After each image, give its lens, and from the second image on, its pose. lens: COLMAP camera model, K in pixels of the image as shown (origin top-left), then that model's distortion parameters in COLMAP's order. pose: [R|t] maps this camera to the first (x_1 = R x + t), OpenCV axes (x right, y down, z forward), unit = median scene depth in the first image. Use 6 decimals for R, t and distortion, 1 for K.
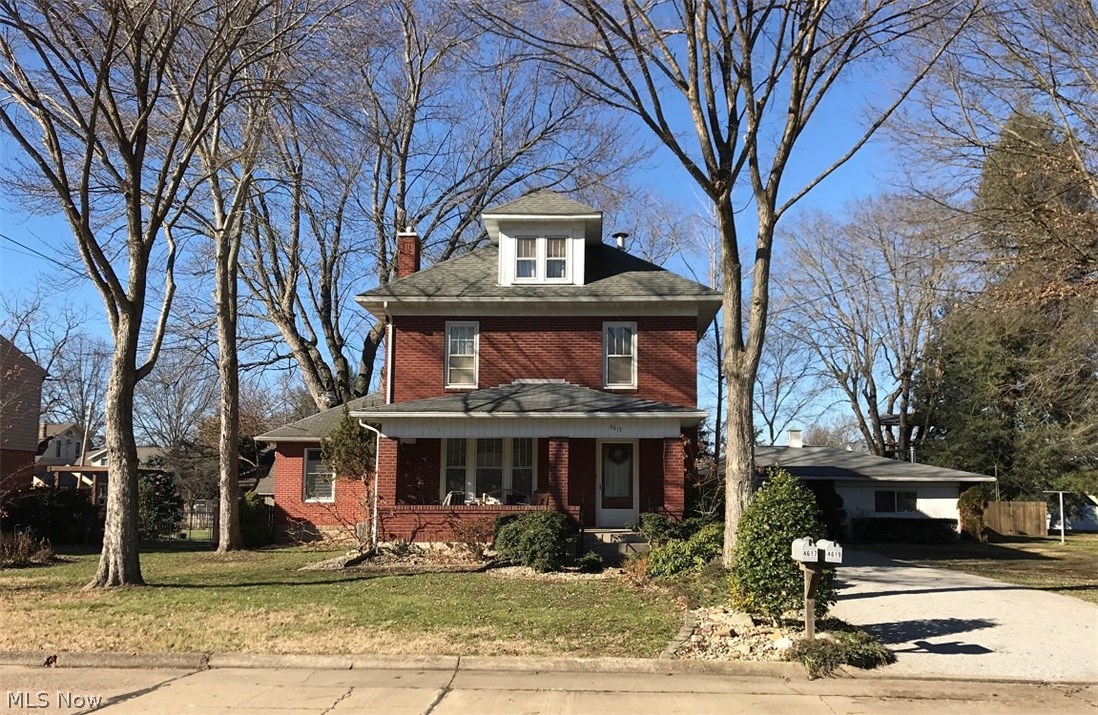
lens RADIAL K [[952.6, 0, 578.3], [0, 952.6, 415.8], [0, 0, 1]] dist [0.053572, -0.074480]
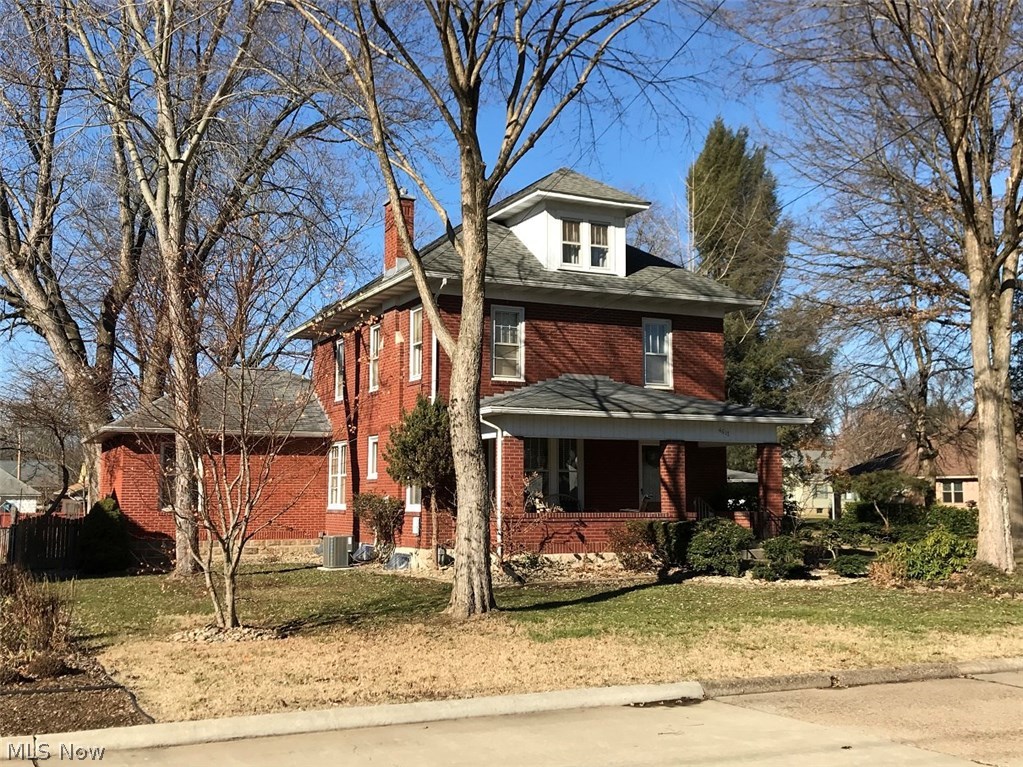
lens RADIAL K [[1129.5, 0, 511.8], [0, 1129.5, 385.1], [0, 0, 1]] dist [0.092718, 0.000000]
pose [[0.882972, 0.039111, 0.467793, -0.616350], [-0.033350, 0.999232, -0.020594, -0.003318], [-0.468239, 0.002583, 0.883598, 0.061823]]
